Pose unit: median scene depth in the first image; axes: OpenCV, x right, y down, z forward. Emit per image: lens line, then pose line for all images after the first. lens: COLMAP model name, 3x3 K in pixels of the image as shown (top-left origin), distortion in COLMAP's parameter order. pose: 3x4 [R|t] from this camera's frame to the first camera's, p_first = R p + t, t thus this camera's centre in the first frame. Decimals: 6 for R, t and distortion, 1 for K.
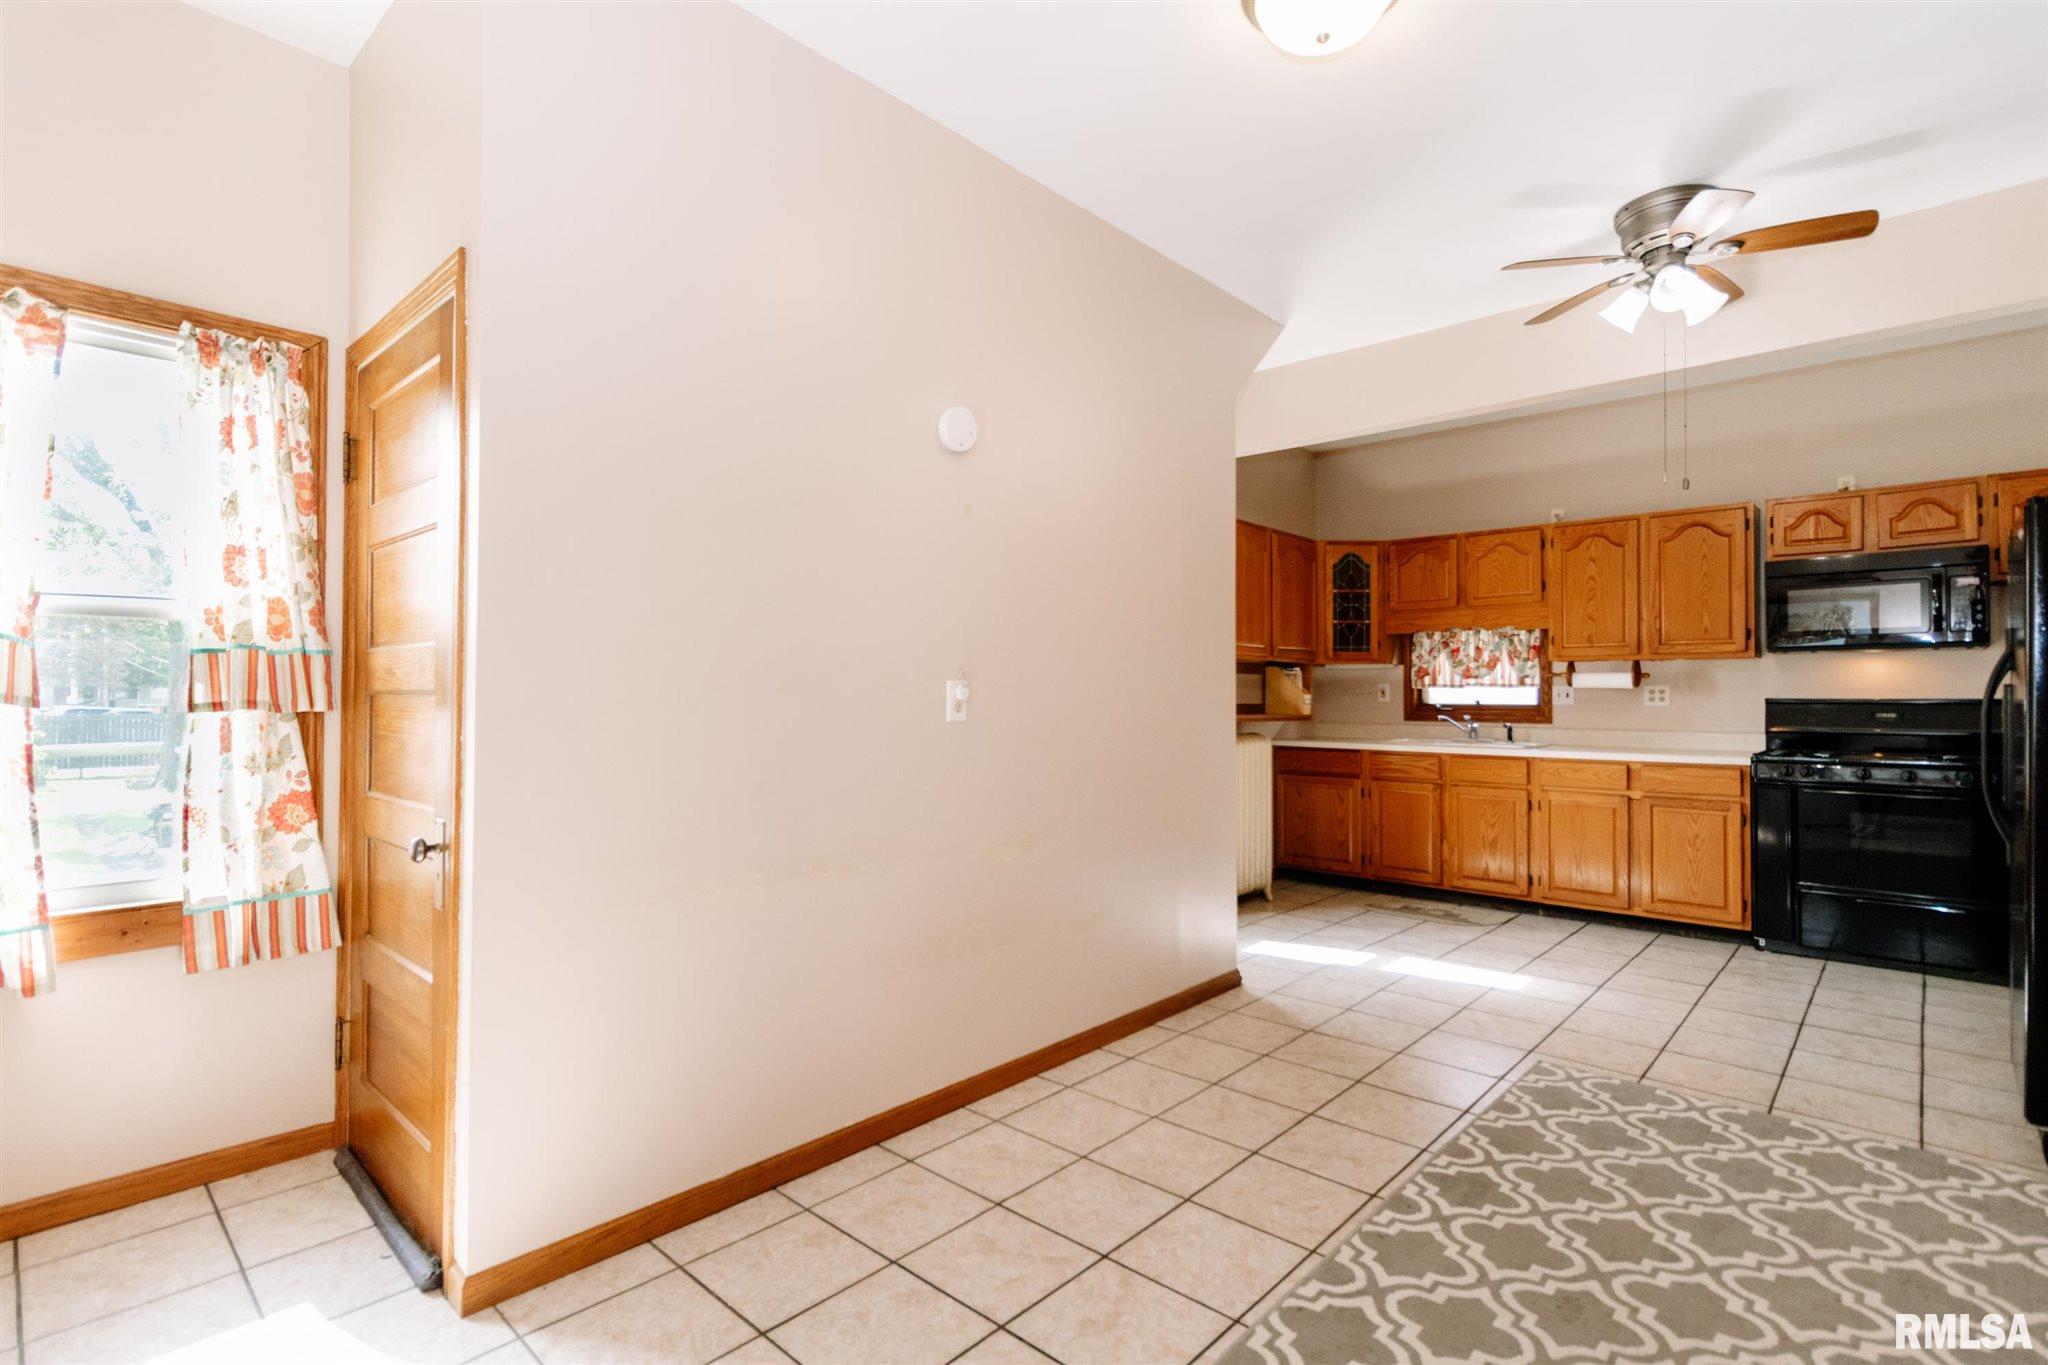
lens RADIAL K [[962.0, 0, 1024.0], [0, 962.0, 682.5], [0, 0, 1]] dist [0.000304, 0.000606]
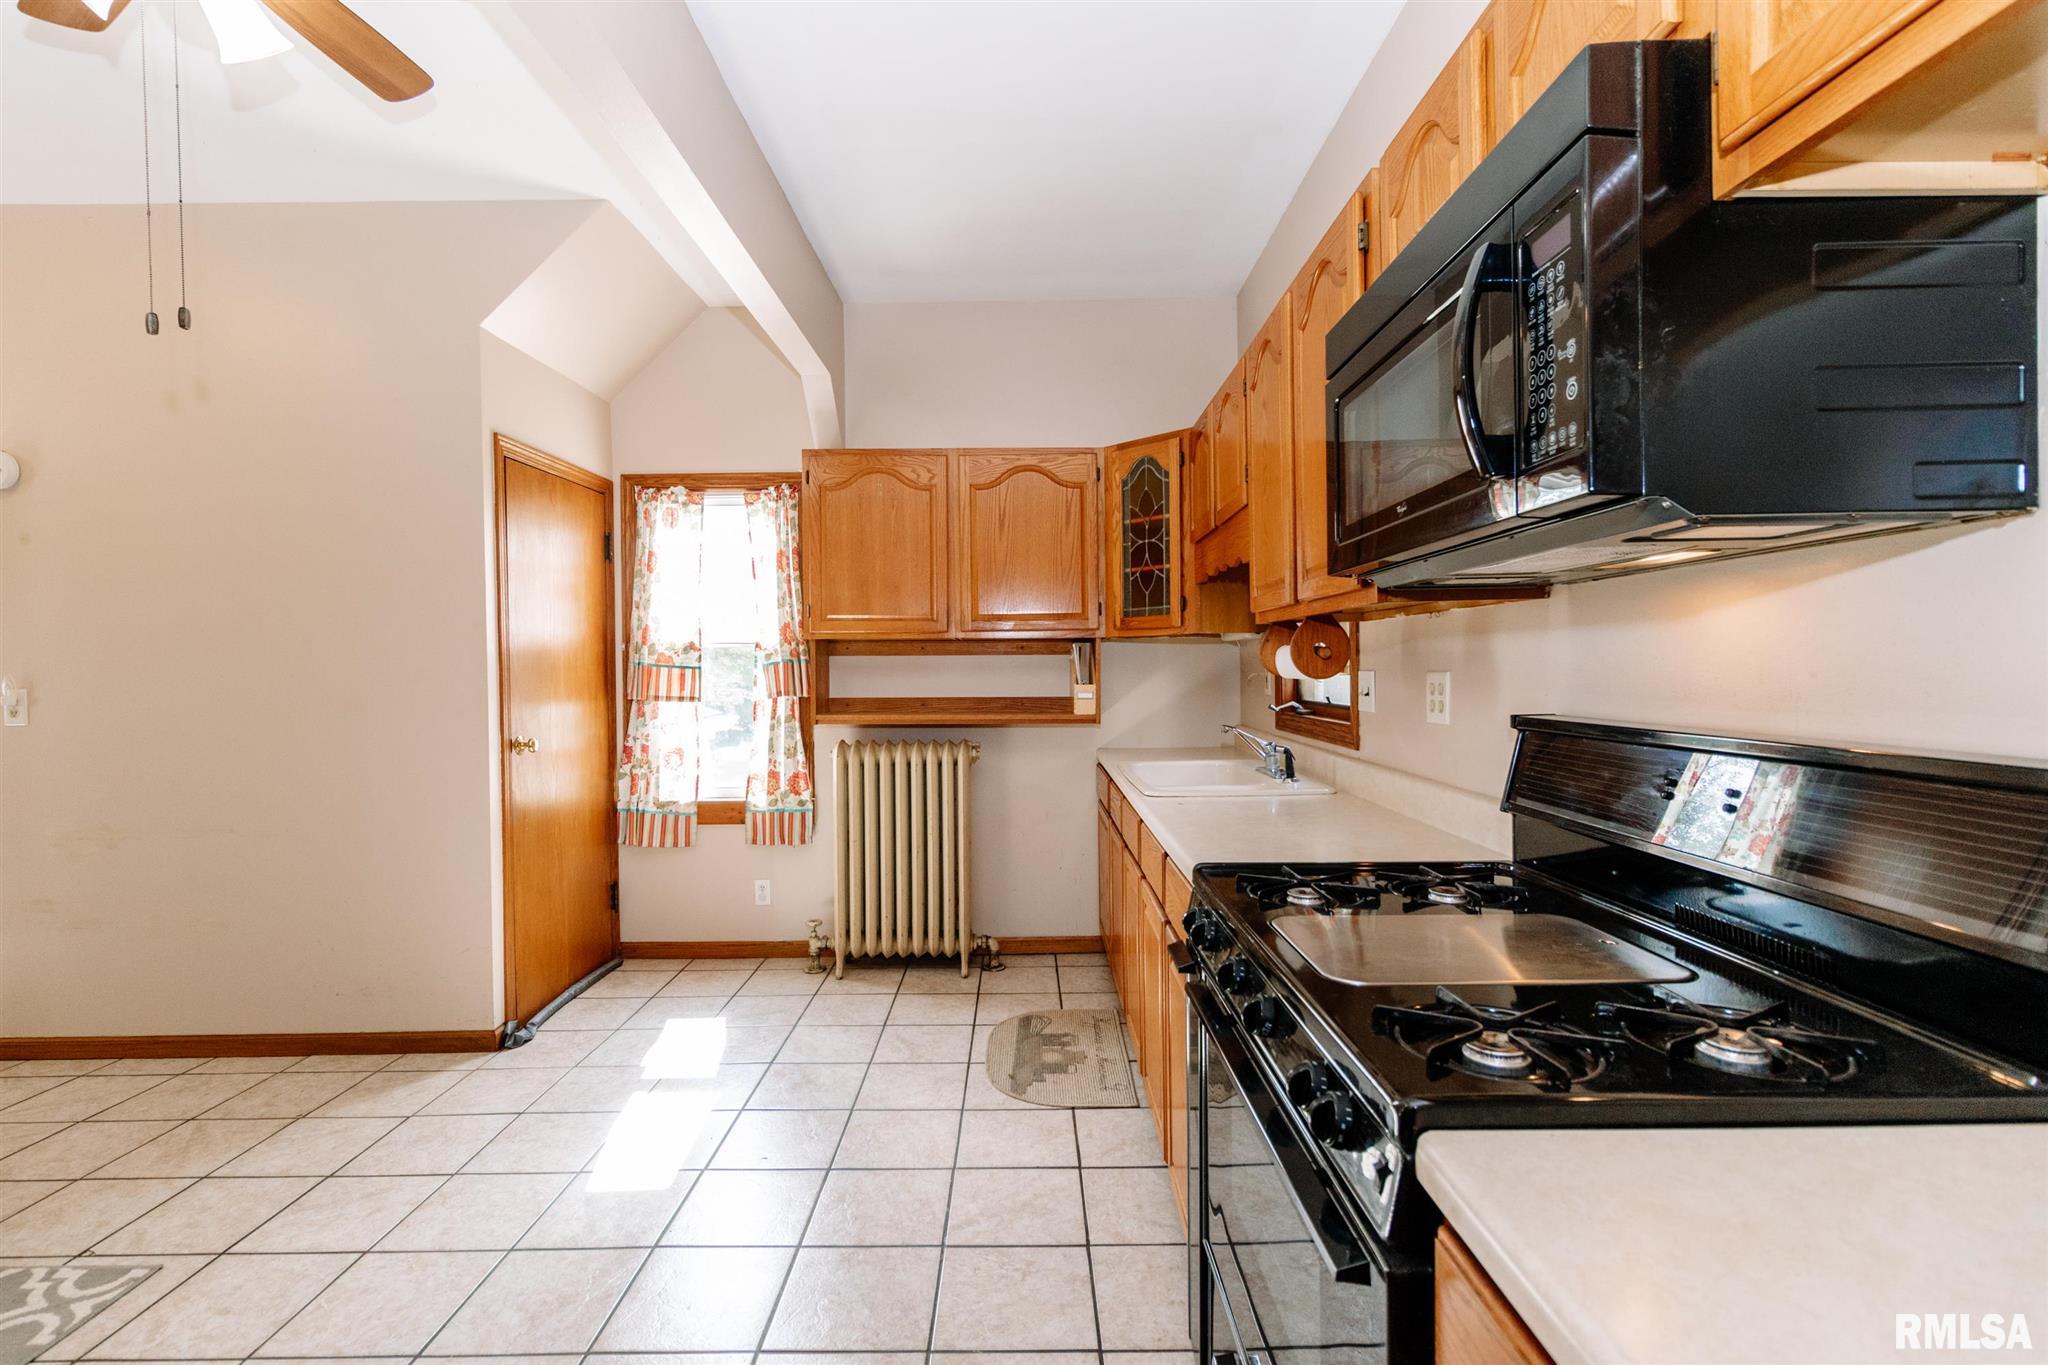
lens RADIAL K [[941.4, 0, 1024.0], [0, 941.4, 682.5], [0, 0, 1]] dist [-0.000566, -0.000100]
pose [[0.681074, 0.001992, -0.732212, 1.232147], [0.022780, 0.999455, 0.023908, -0.008896], [0.731861, -0.032963, 0.680657, 0.878054]]
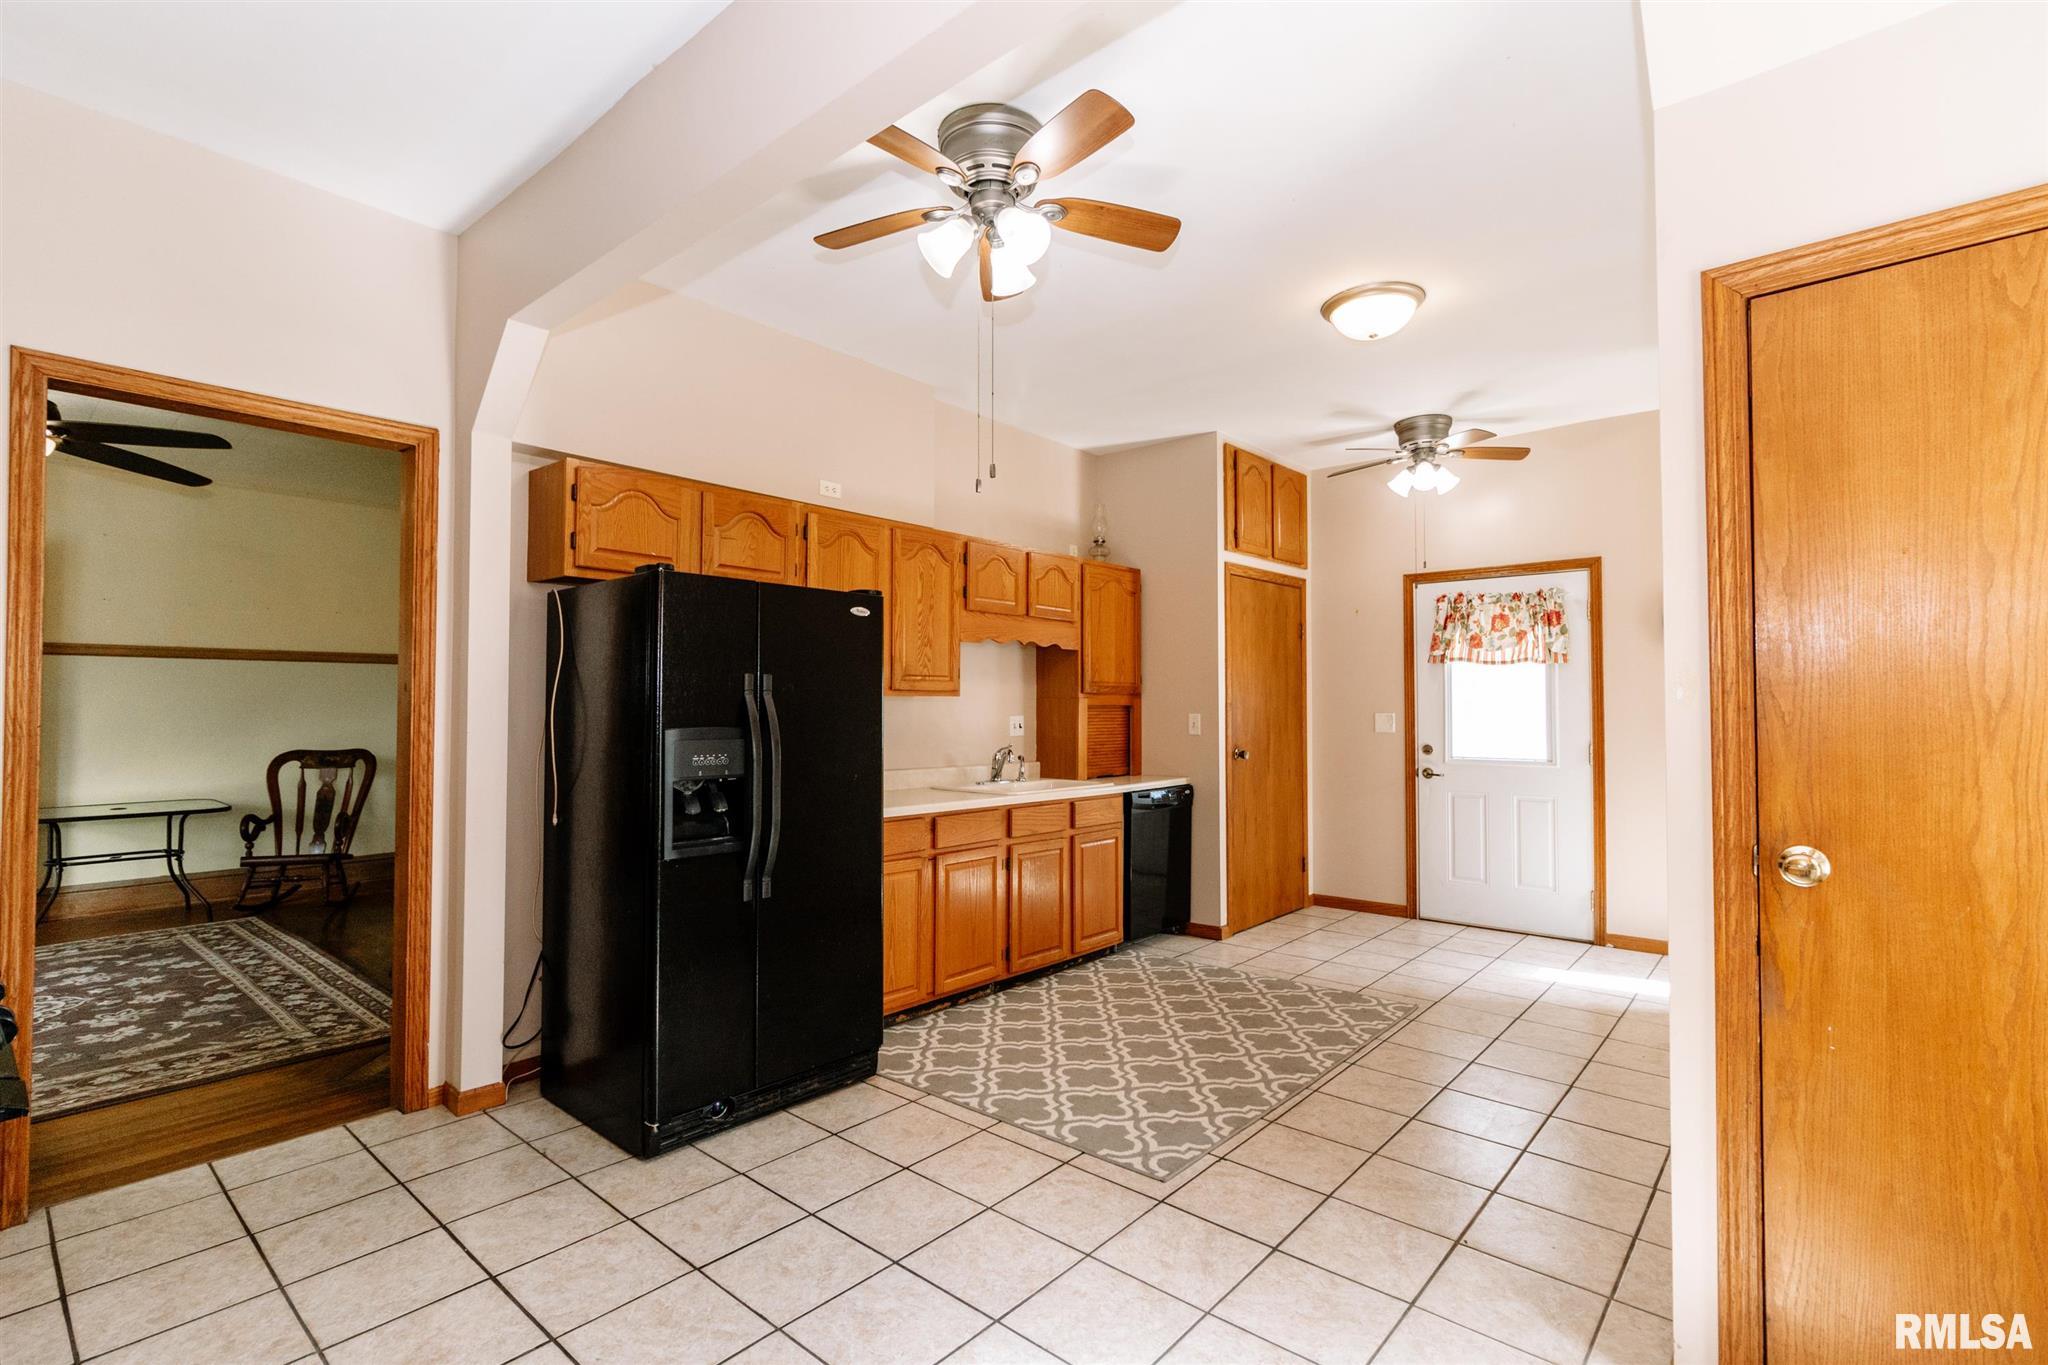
lens RADIAL K [[941.4, 0, 1024.0], [0, 941.4, 682.5], [0, 0, 1]] dist [-0.000566, -0.000100]
pose [[-0.999299, -0.006481, -0.036884, 0.601530], [-0.004966, 0.999146, -0.041018, -0.003229], [0.037118, -0.040806, -0.998477, 1.592630]]
